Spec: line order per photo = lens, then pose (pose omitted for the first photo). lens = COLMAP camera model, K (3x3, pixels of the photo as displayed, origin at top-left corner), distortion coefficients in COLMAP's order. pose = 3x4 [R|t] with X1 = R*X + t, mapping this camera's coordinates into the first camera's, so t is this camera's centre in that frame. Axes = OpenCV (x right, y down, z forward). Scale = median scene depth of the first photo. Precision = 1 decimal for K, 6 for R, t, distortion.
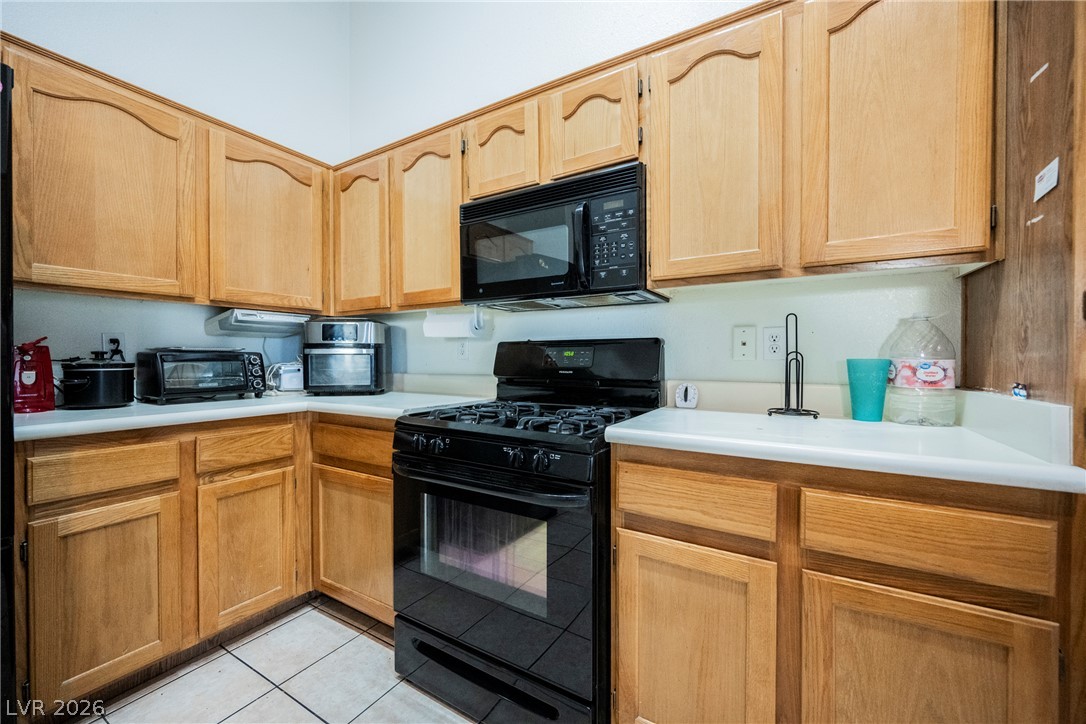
lens RADIAL K [[425.7, 0, 550.7], [0, 425.7, 362.5], [0, 0, 1]] dist [-0.001489, -0.000128]
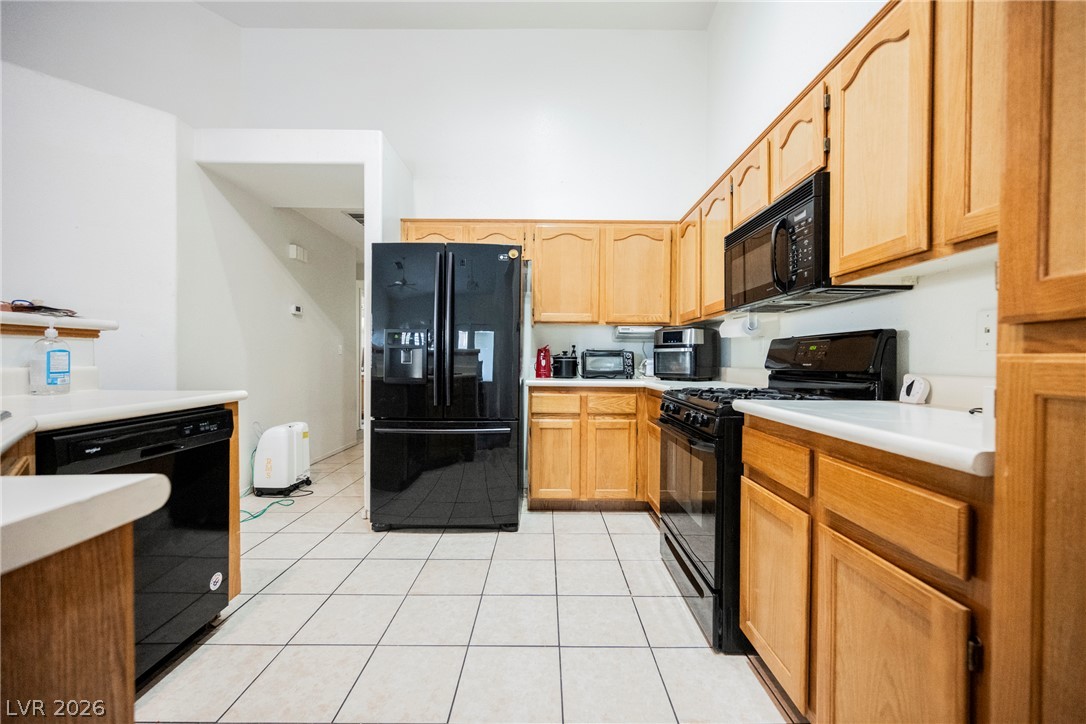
lens RADIAL K [[425.7, 0, 541.8], [0, 425.7, 366.0], [0, 0, 1]] dist [-0.001489, -0.000128]
pose [[0.501104, 0.016084, -0.865238, 0.777406], [-0.017185, 0.999815, 0.008633, 0.034246], [0.865217, 0.010543, 0.501288, -0.167461]]
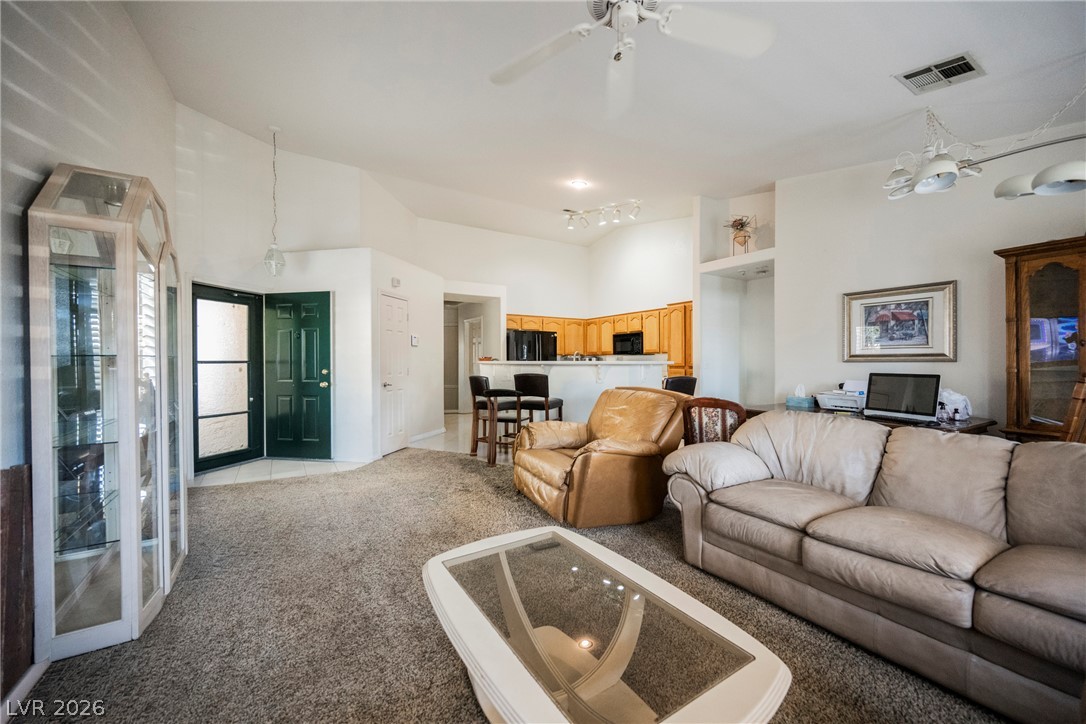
lens RADIAL K [[425.7, 0, 544.1], [0, 425.7, 364.7], [0, 0, 1]] dist [-0.001489, -0.000128]
pose [[0.889493, -0.000231, -0.456949, 1.577531], [-0.001407, 0.999994, -0.003245, -0.012731], [0.456947, 0.003529, 0.889487, -4.431472]]
